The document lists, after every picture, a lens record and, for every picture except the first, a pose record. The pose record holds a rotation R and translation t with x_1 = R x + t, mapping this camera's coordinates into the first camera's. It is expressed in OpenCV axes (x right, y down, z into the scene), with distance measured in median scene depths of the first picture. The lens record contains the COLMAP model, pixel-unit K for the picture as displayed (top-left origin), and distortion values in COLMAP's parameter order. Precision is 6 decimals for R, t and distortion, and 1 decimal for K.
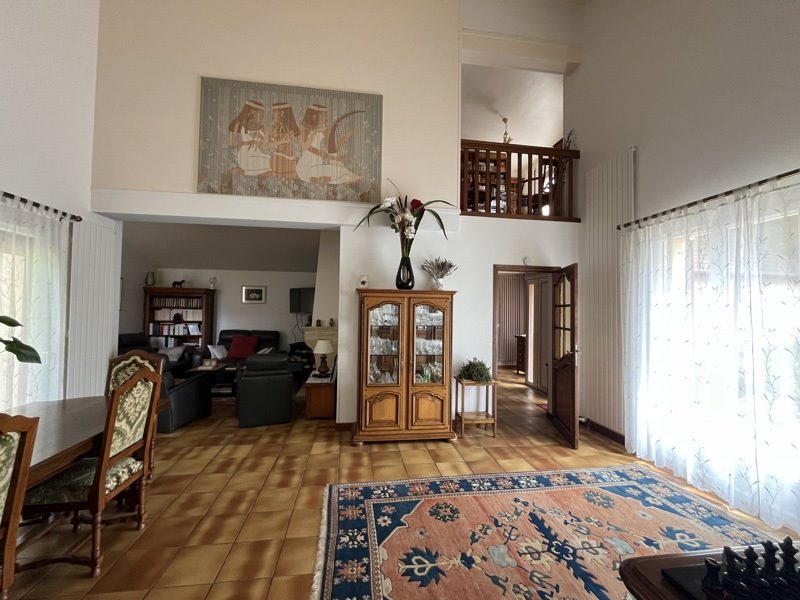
lens RADIAL K [[325.8, 0, 401.0], [0, 325.8, 301.5], [0, 0, 1]] dist [-0.000689, -0.000093]
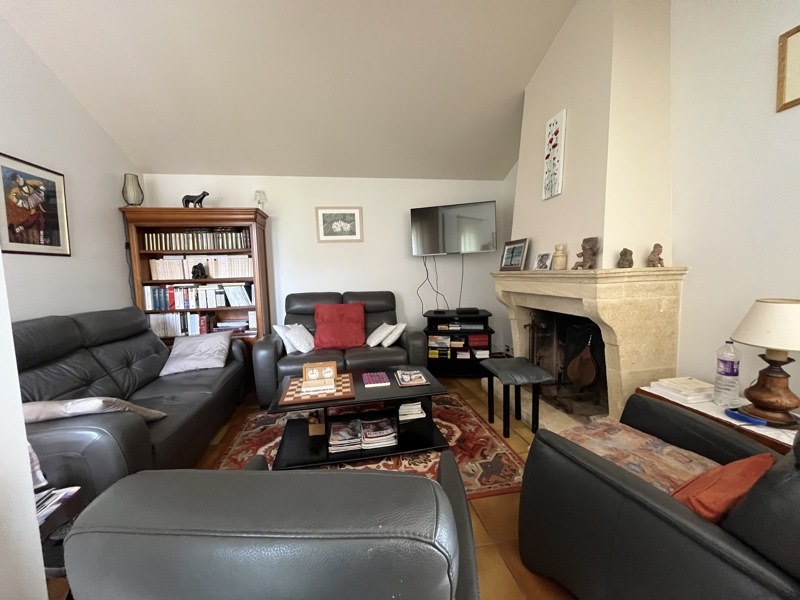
lens RADIAL K [[325.8, 0, 398.8], [0, 325.8, 300.5], [0, 0, 1]] dist [-0.000689, -0.000093]
pose [[0.997886, -0.047522, 0.044328, -0.414047], [0.042110, 0.992366, 0.115912, 0.046889], [-0.049498, -0.113800, 0.992270, 0.497914]]
